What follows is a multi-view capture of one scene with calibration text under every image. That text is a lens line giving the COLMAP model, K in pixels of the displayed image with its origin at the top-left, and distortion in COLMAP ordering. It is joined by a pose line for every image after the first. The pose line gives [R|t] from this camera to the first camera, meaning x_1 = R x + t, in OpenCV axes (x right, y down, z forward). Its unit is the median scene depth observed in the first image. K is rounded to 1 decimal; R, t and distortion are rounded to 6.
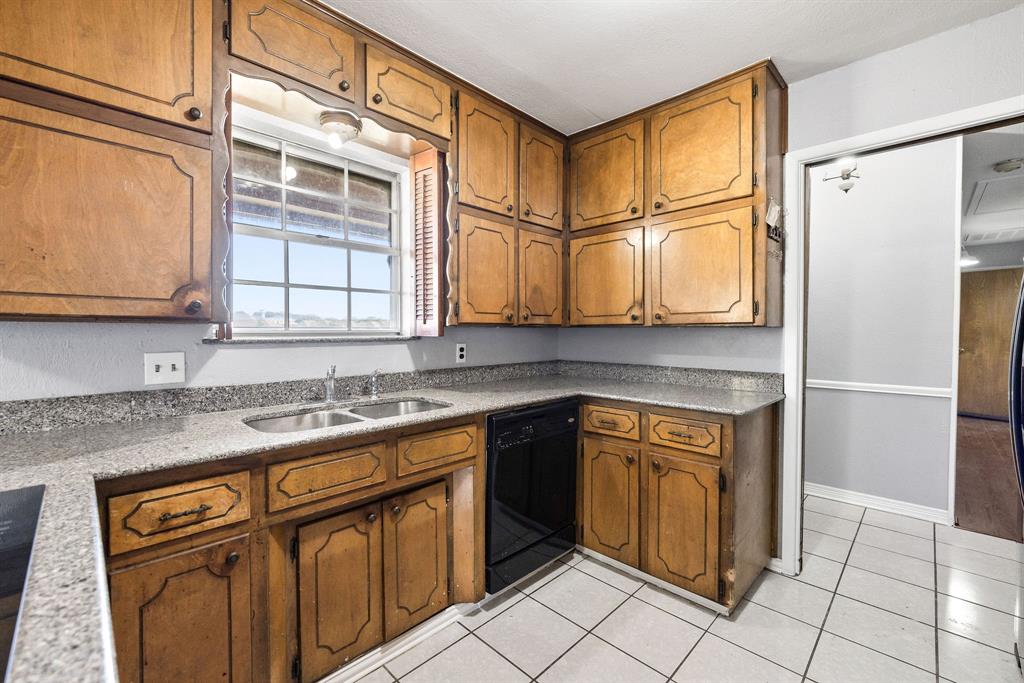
lens RADIAL K [[427.9, 0, 509.2], [0, 427.9, 337.0], [0, 0, 1]] dist [0.000309, -0.001110]
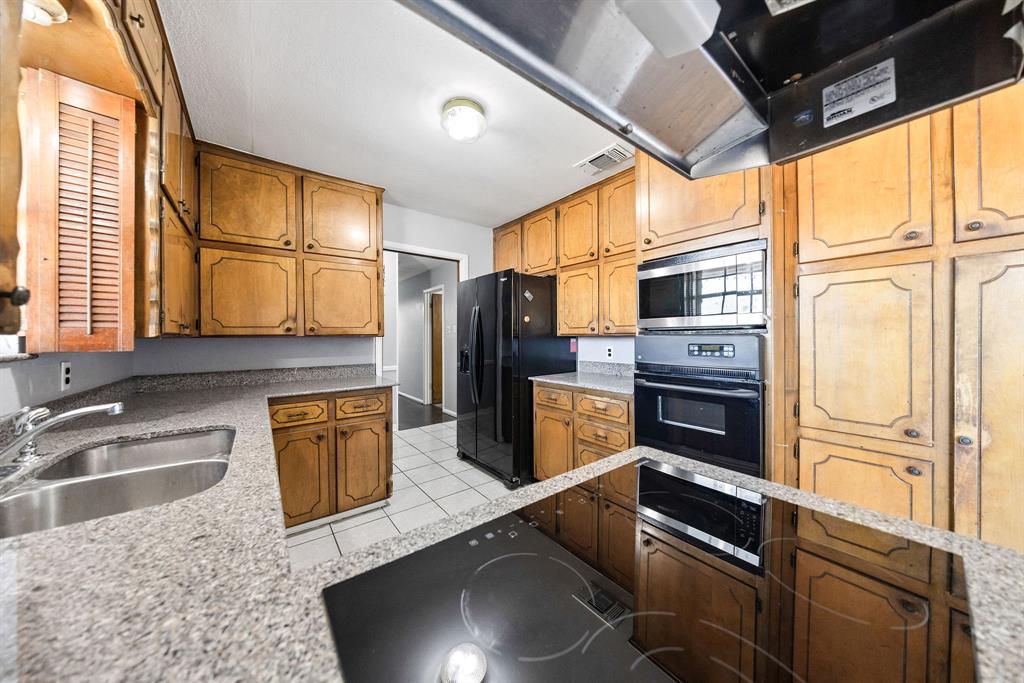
lens RADIAL K [[328.3, 0, 513.0], [0, 328.3, 336.4], [0, 0, 1]] dist [-0.010988, -0.000198]
pose [[0.127751, -0.001626, 0.991805, -0.611478], [0.023072, 0.999733, -0.001333, -0.009941], [-0.991538, 0.023053, 0.127755, 0.259424]]
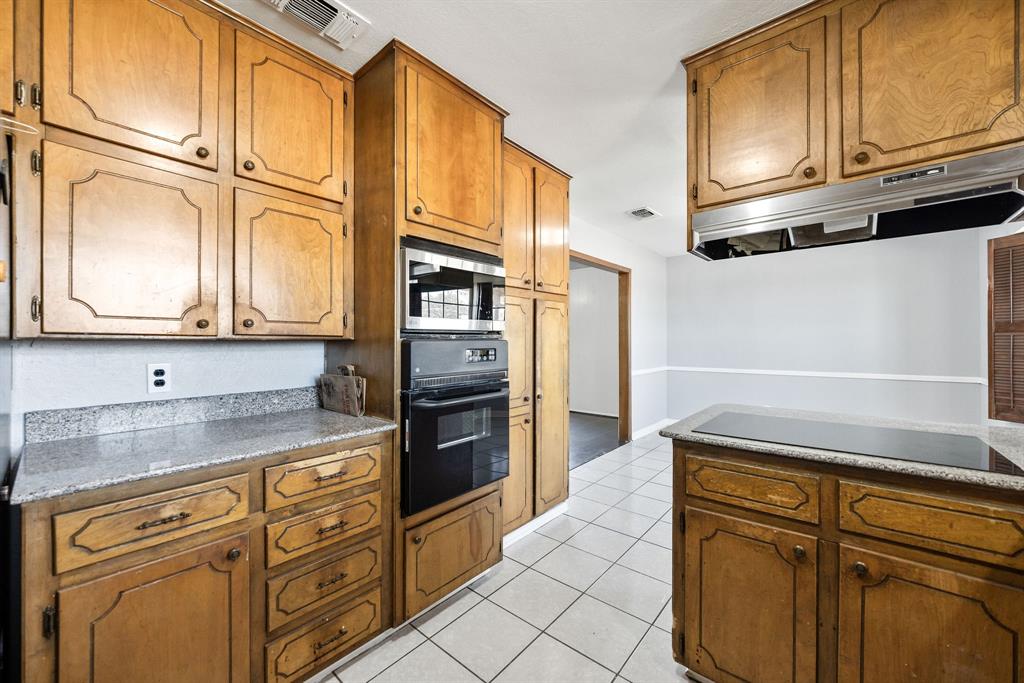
lens RADIAL K [[391.8, 0, 512.2], [0, 391.8, 339.9], [0, 0, 1]] dist [-0.000515, -0.000063]
pose [[-0.996797, 0.000464, -0.079973, 0.168670], [-0.000608, 0.999910, 0.013379, -0.014899], [0.079972, 0.013385, -0.996707, 0.780581]]
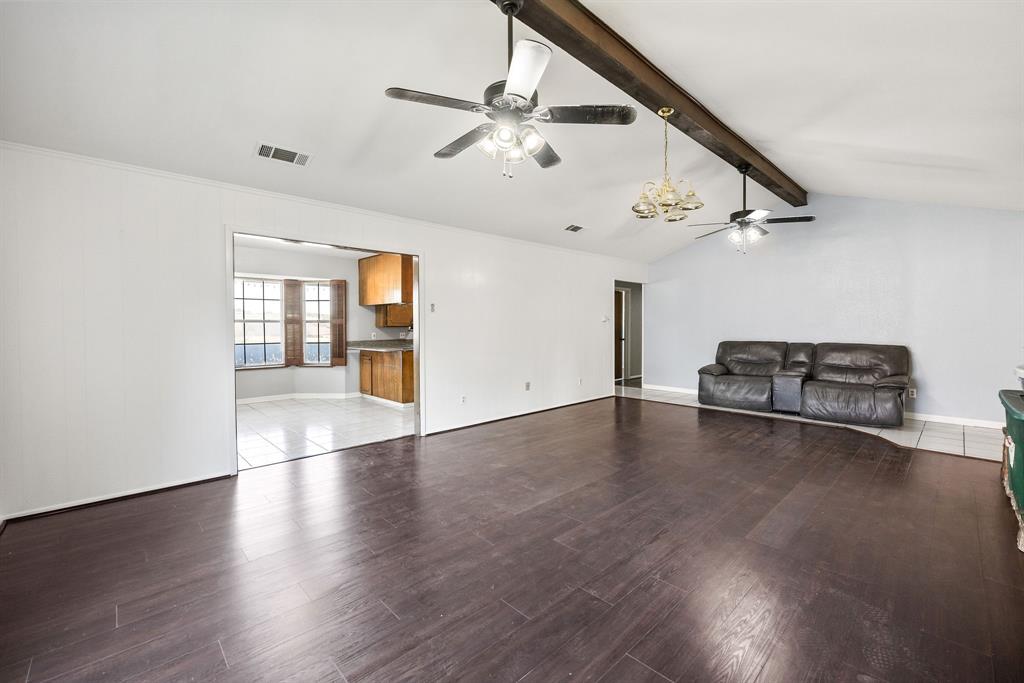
lens RADIAL K [[427.9, 0, 512.9], [0, 427.9, 336.1], [0, 0, 1]] dist [0.000309, -0.001110]
pose [[0.998911, -0.003280, -0.046537, 0.576476], [0.003734, 0.999946, 0.009676, 0.025936], [0.046503, -0.009839, 0.998870, -3.014873]]
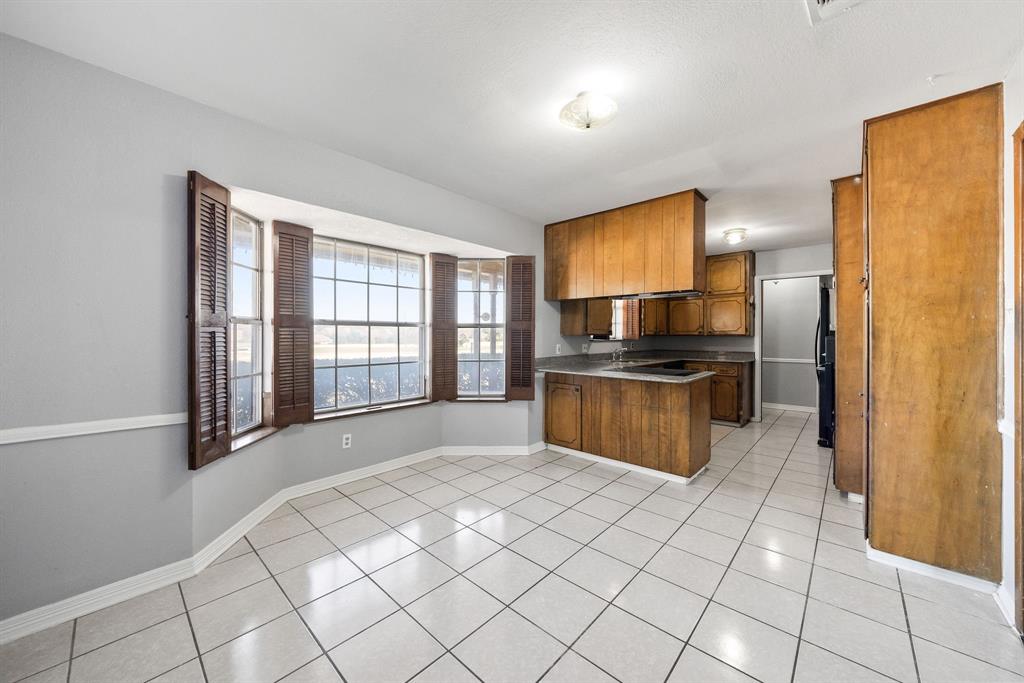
lens RADIAL K [[370.9, 0, 509.2], [0, 370.9, 336.8], [0, 0, 1]] dist [-0.004727, -0.000192]
pose [[0.999688, -0.000248, 0.024980, -1.062528], [0.000591, 0.999905, -0.013745, 0.015424], [-0.024974, 0.013756, 0.999593, -1.435730]]
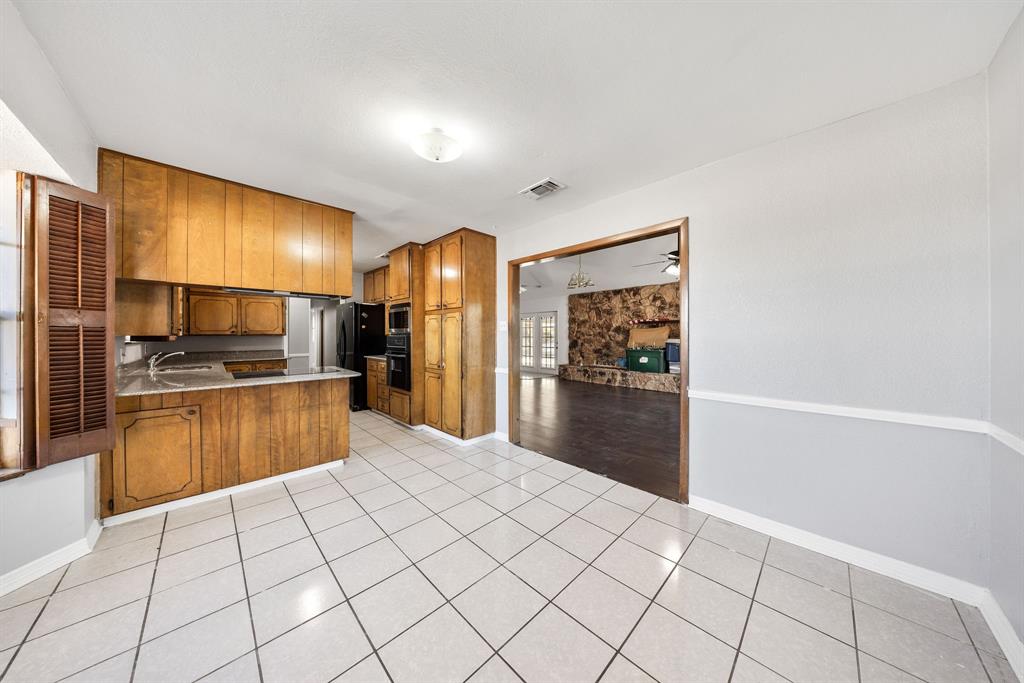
lens RADIAL K [[312.8, 0, 516.4], [0, 312.8, 336.5], [0, 0, 1]] dist [-0.018261, 0.000135]
pose [[0.007080, -0.007328, 0.999948, -1.712190], [0.017824, 0.999815, 0.007201, -0.000174], [-0.999816, 0.017772, 0.007210, -0.803311]]
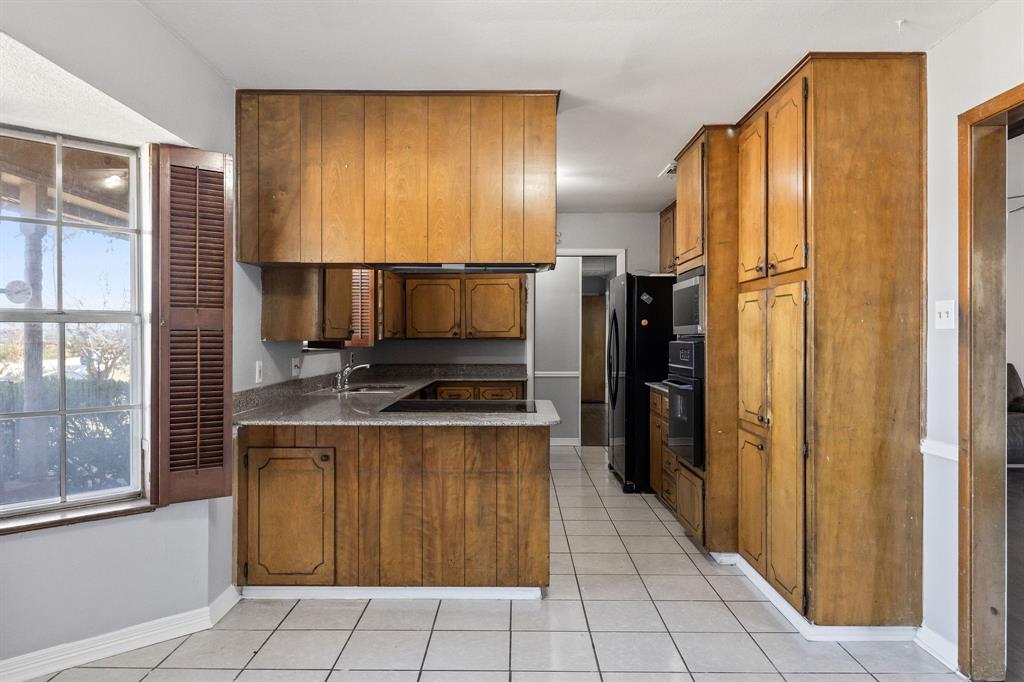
lens RADIAL K [[653.6, 0, 507.1], [0, 653.6, 339.4], [0, 0, 1]] dist [0.020849, -0.013814]
pose [[0.724305, -0.004664, 0.689464, -1.404064], [0.012794, 0.999896, -0.006678, -0.004661], [-0.689361, 0.013658, 0.724289, -1.031097]]
